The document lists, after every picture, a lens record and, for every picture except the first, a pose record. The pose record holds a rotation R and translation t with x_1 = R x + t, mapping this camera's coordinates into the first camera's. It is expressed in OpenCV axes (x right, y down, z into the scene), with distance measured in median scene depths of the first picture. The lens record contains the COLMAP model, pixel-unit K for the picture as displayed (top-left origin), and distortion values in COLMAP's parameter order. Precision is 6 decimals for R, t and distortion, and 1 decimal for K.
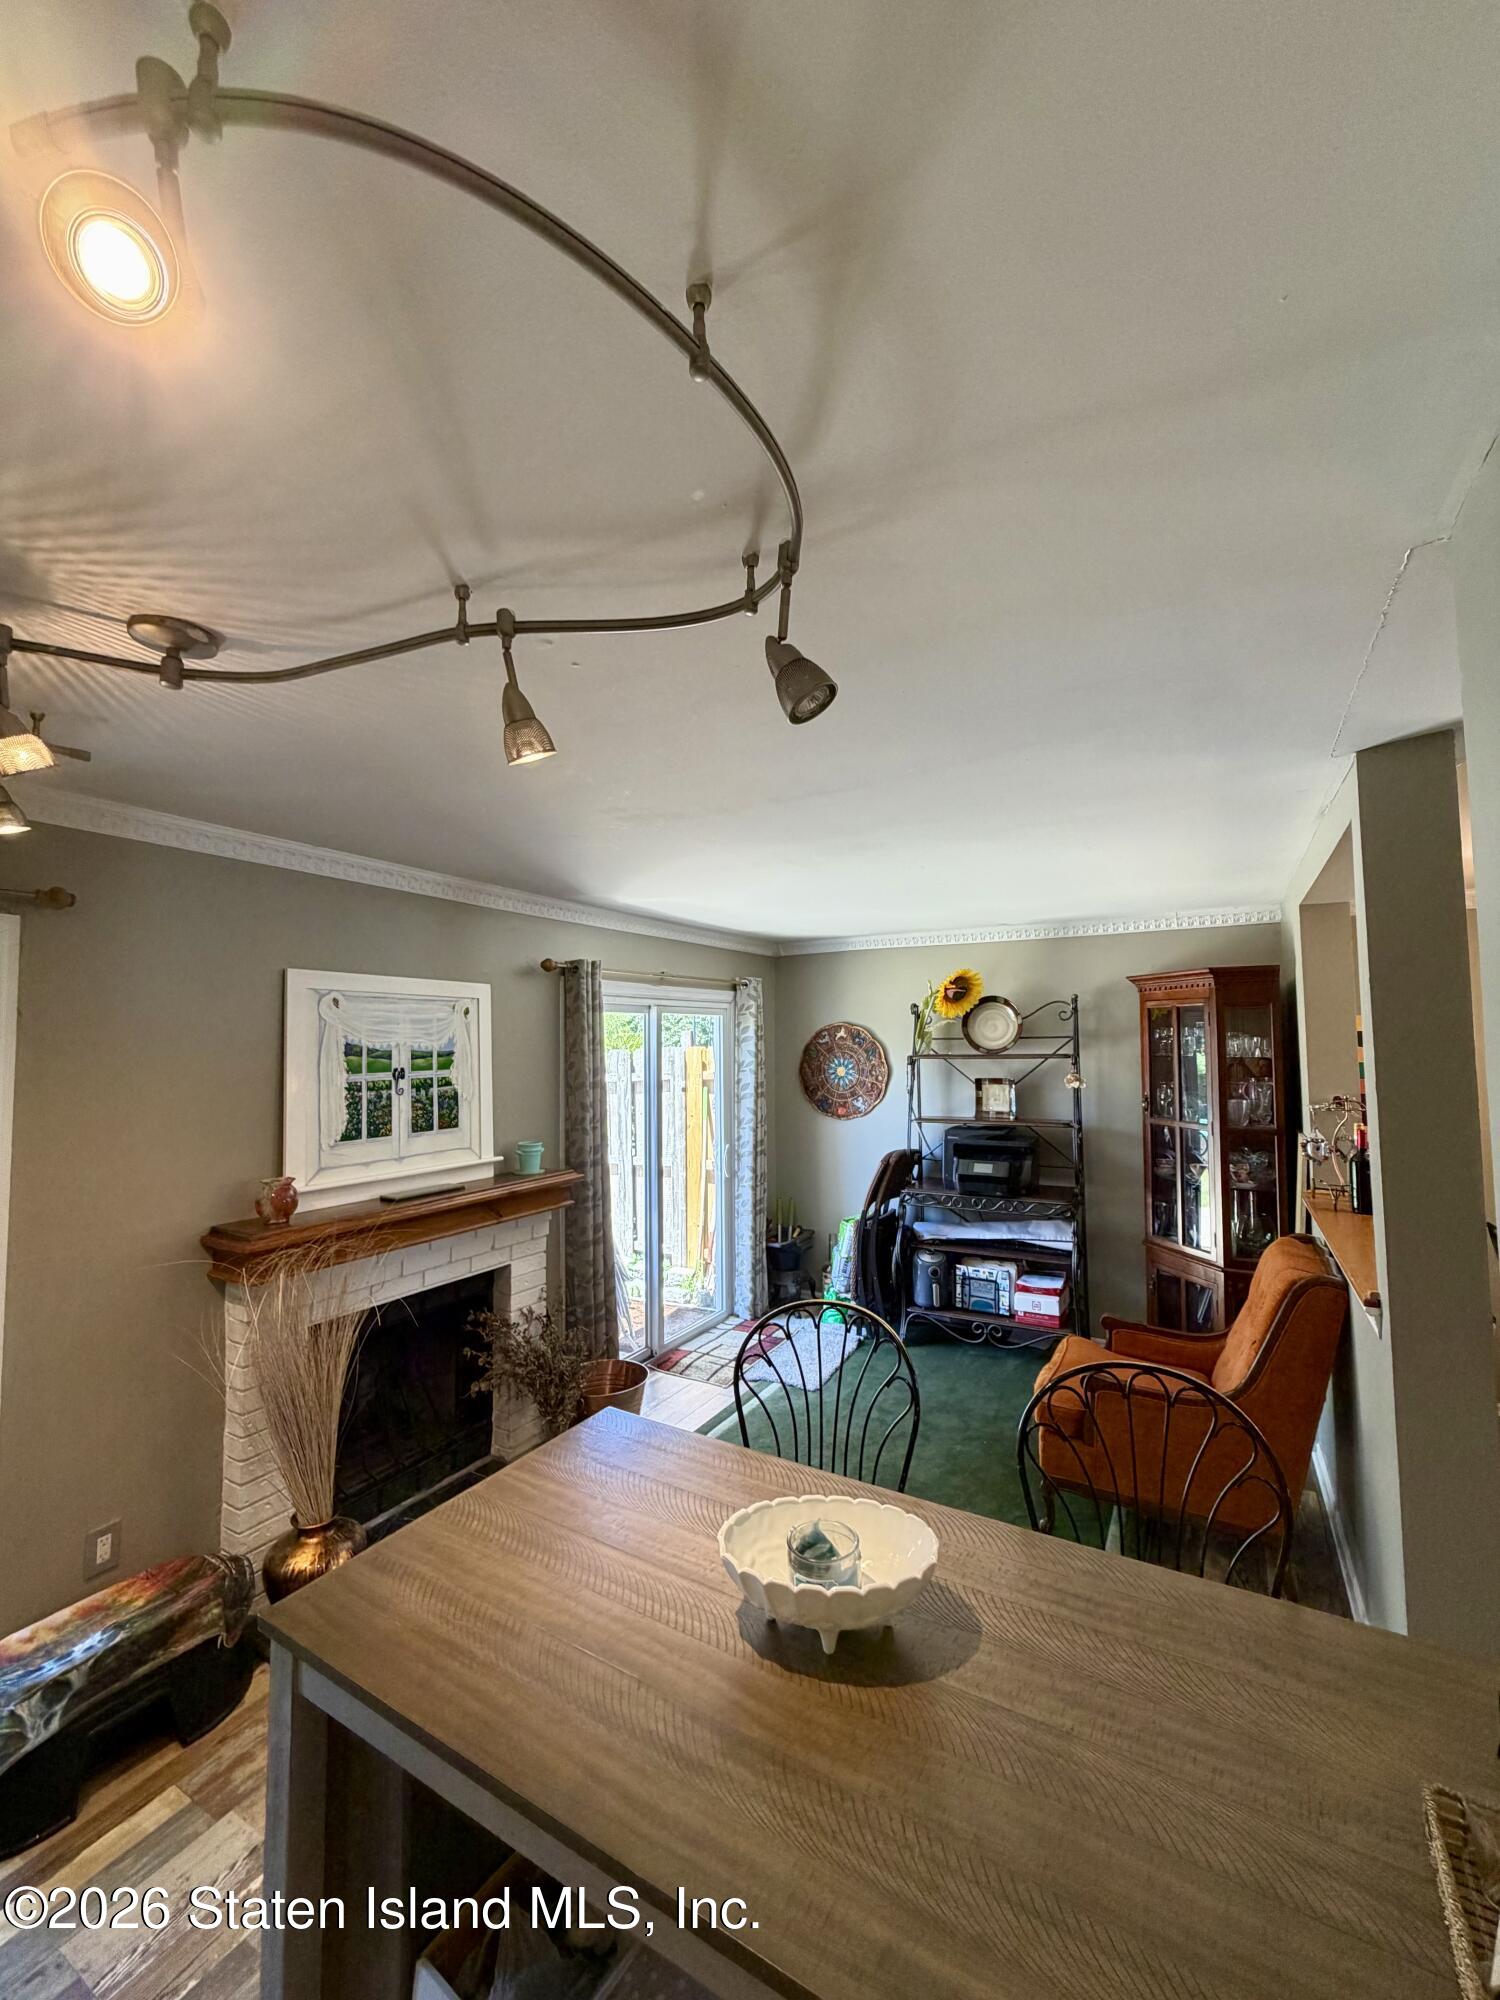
lens RADIAL K [[796.4, 0, 751.1], [0, 796.4, 993.4], [0, 0, 1]] dist [0.000758, 0.000144]
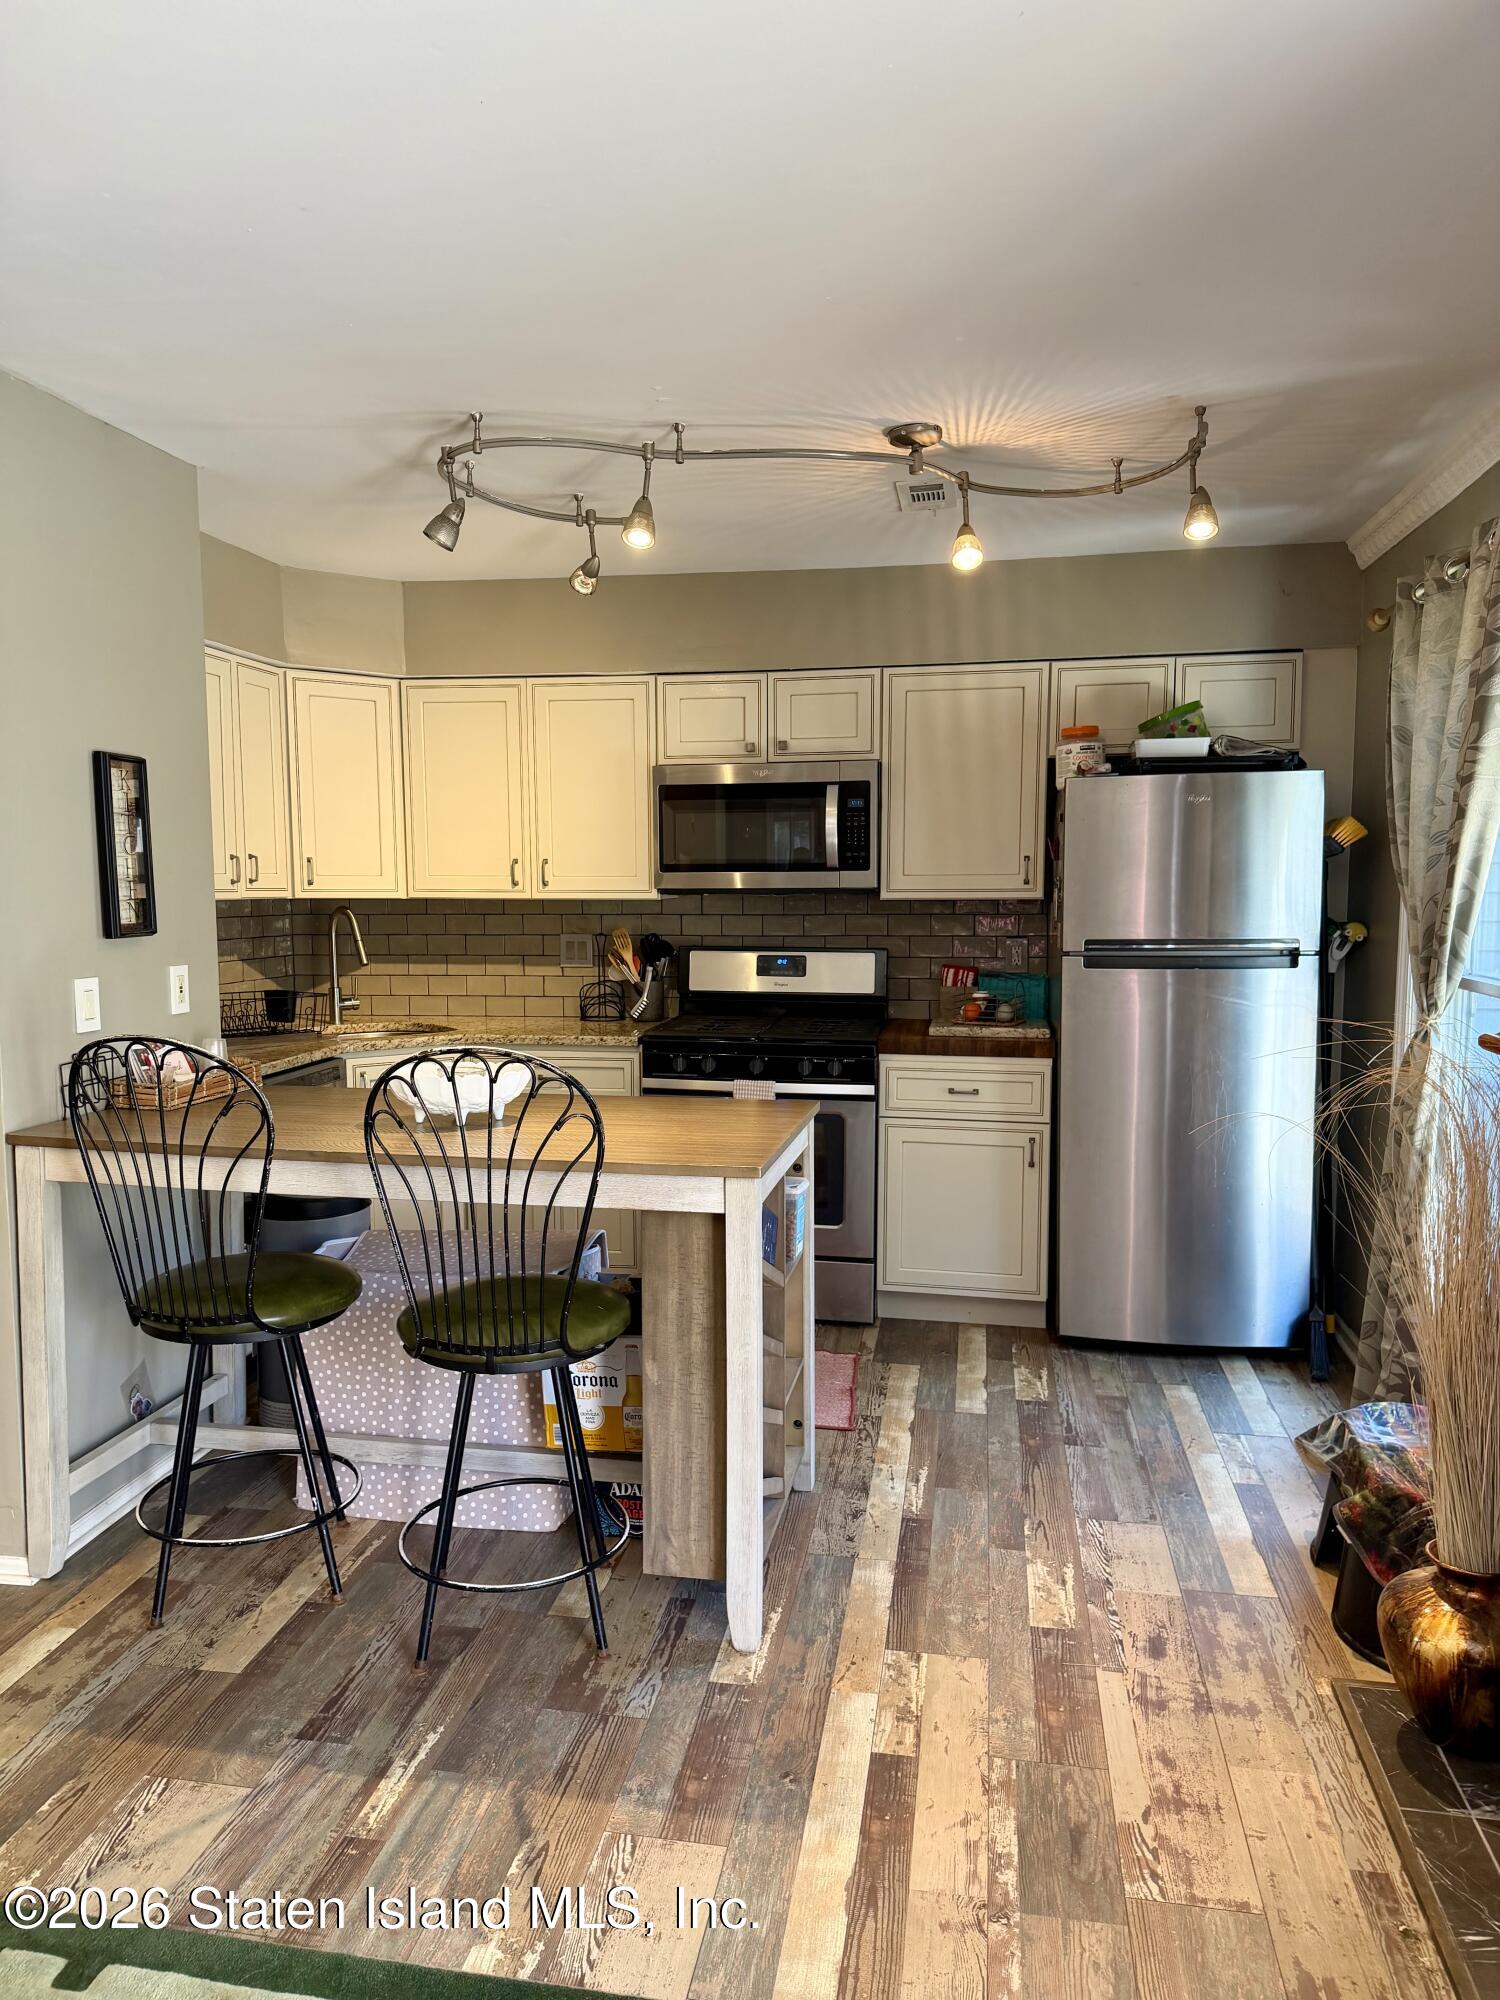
lens RADIAL K [[1403.4, 0, 739.3], [0, 1403.4, 1011.2], [0, 0, 1]] dist [0.095967, -0.131707]
pose [[-0.939883, 0.045108, -0.338505, 0.178017], [0.032315, 0.998538, 0.043337, 0.175679], [0.339964, 0.029793, -0.939966, 1.335451]]
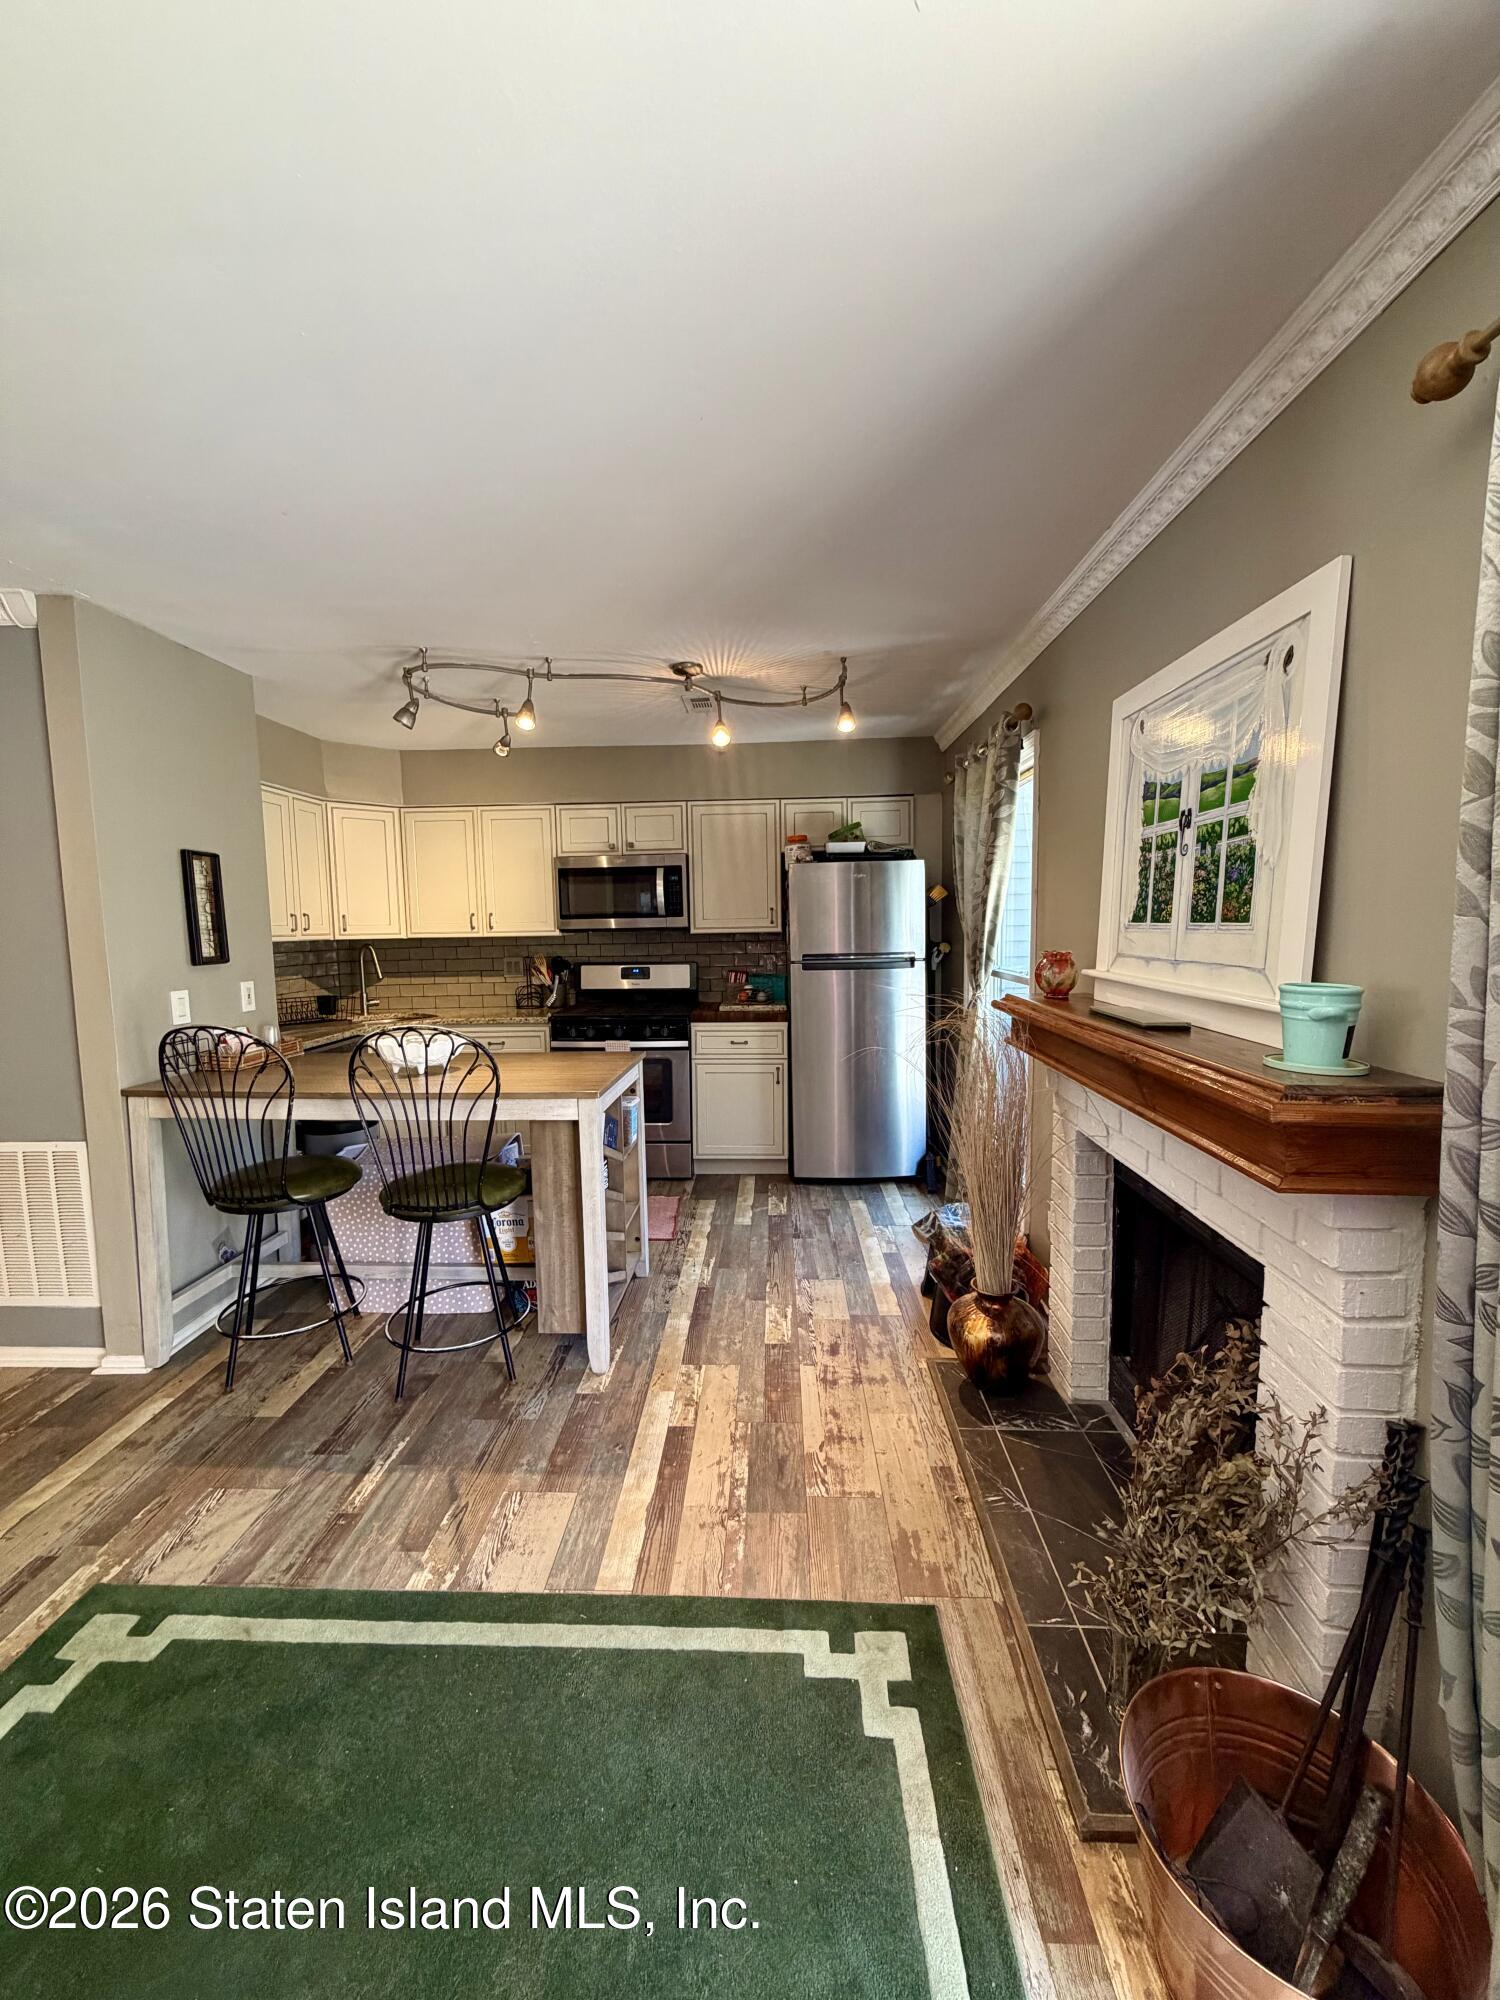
lens RADIAL K [[796.4, 0, 750.5], [0, 796.4, 992.6], [0, 0, 1]] dist [0.000758, 0.000144]
pose [[-0.882291, 0.066900, -0.465925, 0.120689], [0.054475, 0.997710, 0.040101, 0.182304], [0.467541, 0.010000, -0.883915, 1.334716]]
